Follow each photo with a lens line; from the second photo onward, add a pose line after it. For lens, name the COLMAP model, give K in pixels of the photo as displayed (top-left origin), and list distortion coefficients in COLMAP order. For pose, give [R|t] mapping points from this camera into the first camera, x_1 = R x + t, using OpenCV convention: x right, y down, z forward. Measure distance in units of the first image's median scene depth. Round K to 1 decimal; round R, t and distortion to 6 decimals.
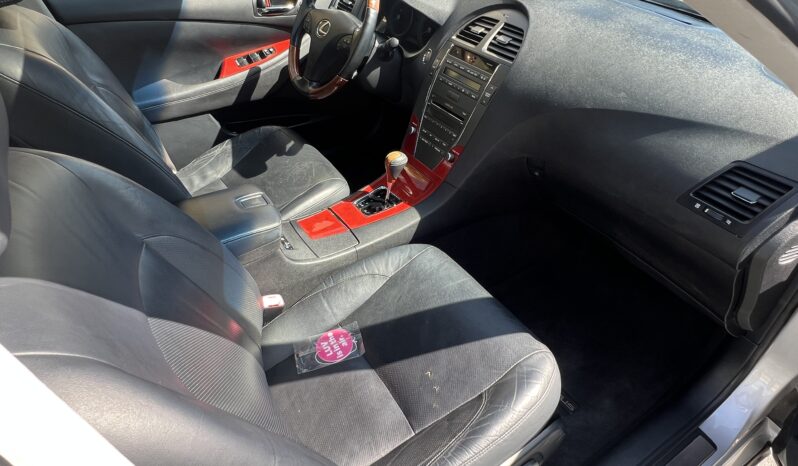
lens RADIAL K [[476.8, 0, 400.9], [0, 476.8, 234.9], [0, 0, 1]] dist [0.003012, -0.004366]
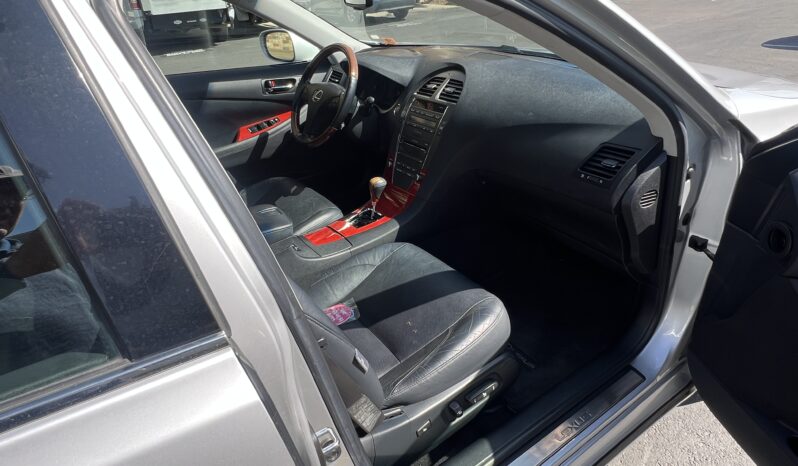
lens RADIAL K [[476.8, 0, 400.0], [0, 476.8, 236.7], [0, 0, 1]] dist [0.003012, -0.004366]
pose [[0.997528, -0.069436, 0.010826, 0.028564], [0.070259, 0.982113, -0.174693, 0.228941], [0.001498, 0.175022, 0.984563, -0.269016]]
